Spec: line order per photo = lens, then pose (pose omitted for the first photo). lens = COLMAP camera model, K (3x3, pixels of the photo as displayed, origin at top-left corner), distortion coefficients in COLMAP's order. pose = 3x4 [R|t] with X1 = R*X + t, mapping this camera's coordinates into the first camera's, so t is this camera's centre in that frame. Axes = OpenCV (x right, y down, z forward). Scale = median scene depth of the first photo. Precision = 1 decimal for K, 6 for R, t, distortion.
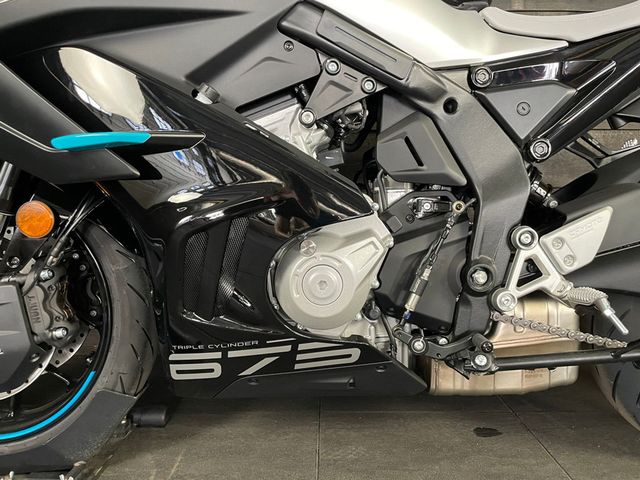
lens RADIAL K [[488.1, 0, 326.6], [0, 488.1, 236.8], [0, 0, 1]] dist [0.089937, -0.120457]
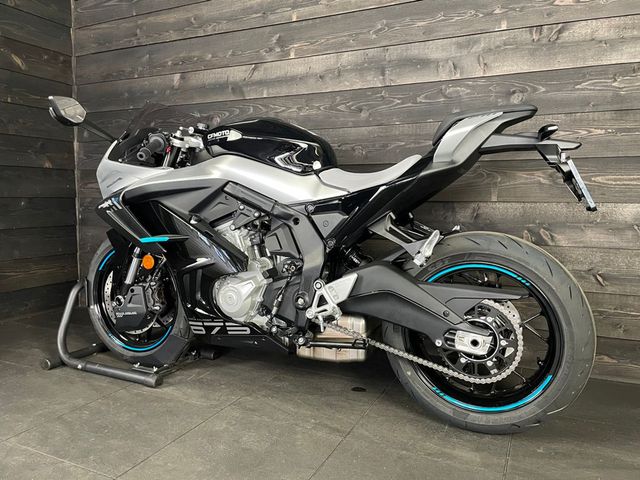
lens RADIAL K [[488.1, 0, 324.8], [0, 488.1, 237.4], [0, 0, 1]] dist [0.091254, -0.119563]
pose [[0.905609, 0.042161, -0.422013, 1.286348], [-0.042532, 0.999059, 0.008539, -0.220300], [0.421976, 0.010216, 0.906549, -0.900778]]
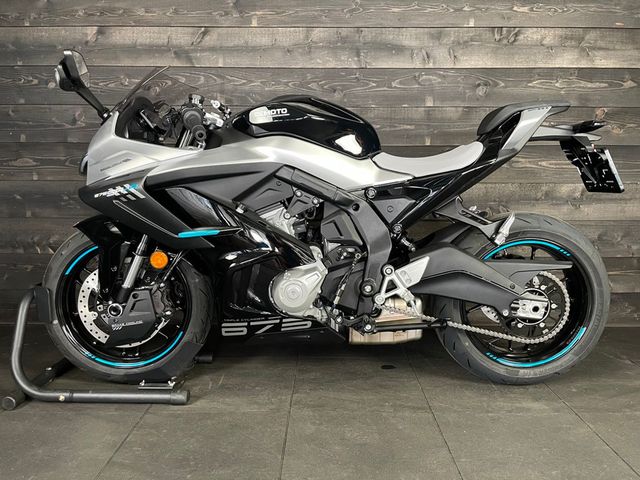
lens RADIAL K [[488.1, 0, 326.6], [0, 488.1, 236.8], [0, 0, 1]] dist [0.089937, -0.120457]
pose [[0.999974, 0.006775, -0.002613, 0.133448], [-0.006642, 0.998833, 0.047837, -0.239994], [0.002934, -0.047818, 0.998852, -1.098879]]
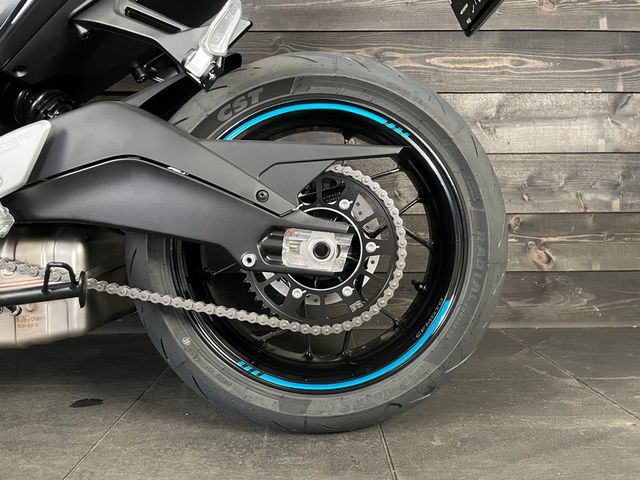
lens RADIAL K [[488.1, 0, 326.6], [0, 488.1, 236.8], [0, 0, 1]] dist [0.089937, -0.120457]
pose [[0.999903, -0.006352, 0.012392, 1.030238], [0.006676, 0.999634, -0.026211, 0.165838], [-0.012221, 0.026291, 0.999580, 0.121798]]
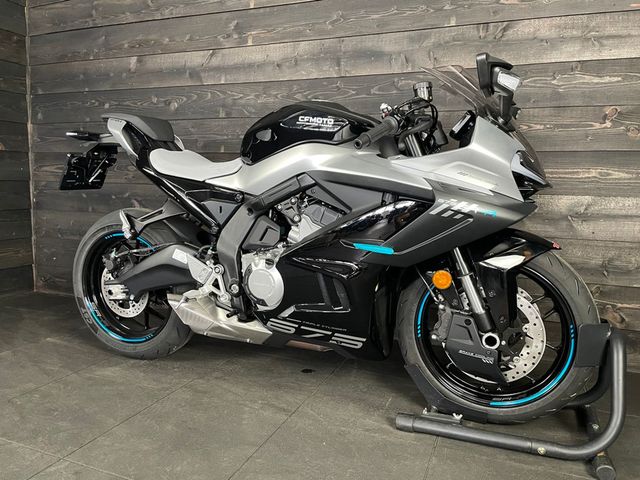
lens RADIAL K [[488.1, 0, 326.6], [0, 488.1, 236.8], [0, 0, 1]] dist [0.089937, -0.120457]
pose [[0.929342, 0.061469, -0.364068, 1.409000], [-0.052202, 0.998014, 0.035249, -0.240726], [0.365511, -0.013753, 0.930705, -0.929780]]
